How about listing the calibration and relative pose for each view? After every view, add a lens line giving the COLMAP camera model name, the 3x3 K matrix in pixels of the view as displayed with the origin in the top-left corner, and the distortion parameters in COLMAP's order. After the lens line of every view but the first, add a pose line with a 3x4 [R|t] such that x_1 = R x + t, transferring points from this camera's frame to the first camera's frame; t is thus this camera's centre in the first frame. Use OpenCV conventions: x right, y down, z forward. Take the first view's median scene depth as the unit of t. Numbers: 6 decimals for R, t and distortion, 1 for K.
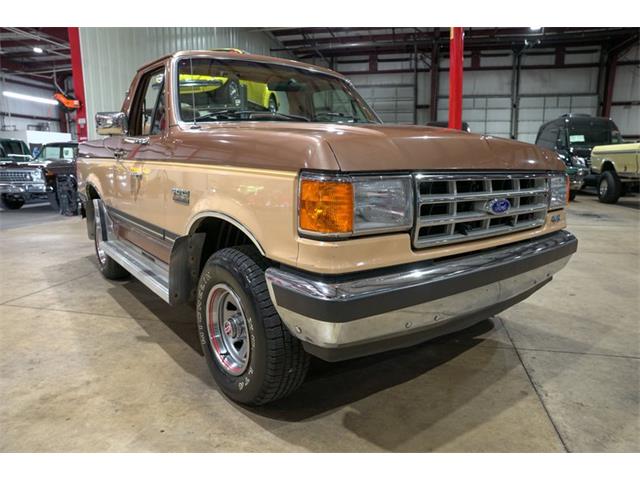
lens RADIAL K [[438.2, 0, 321.9], [0, 438.2, 239.9], [0, 0, 1]] dist [-0.140014, 0.110212]
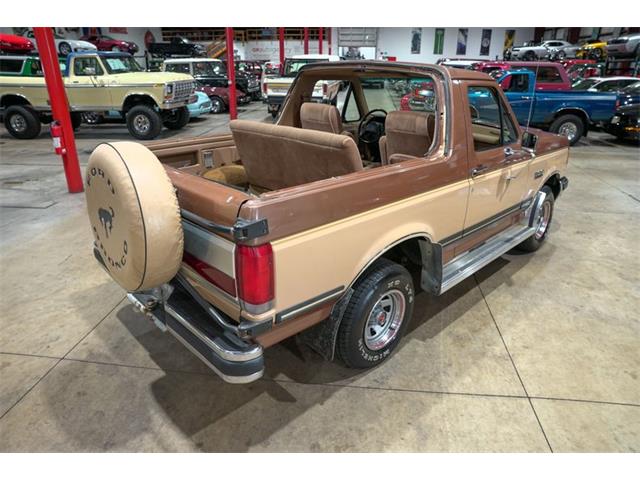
lens RADIAL K [[438.2, 0, 321.9], [0, 438.2, 239.9], [0, 0, 1]] dist [-0.140014, 0.110212]
pose [[-0.107175, -0.381976, 0.917937, -1.666774], [0.172406, 0.902128, 0.395527, -0.605527], [-0.979178, 0.200648, -0.030830, 1.672366]]
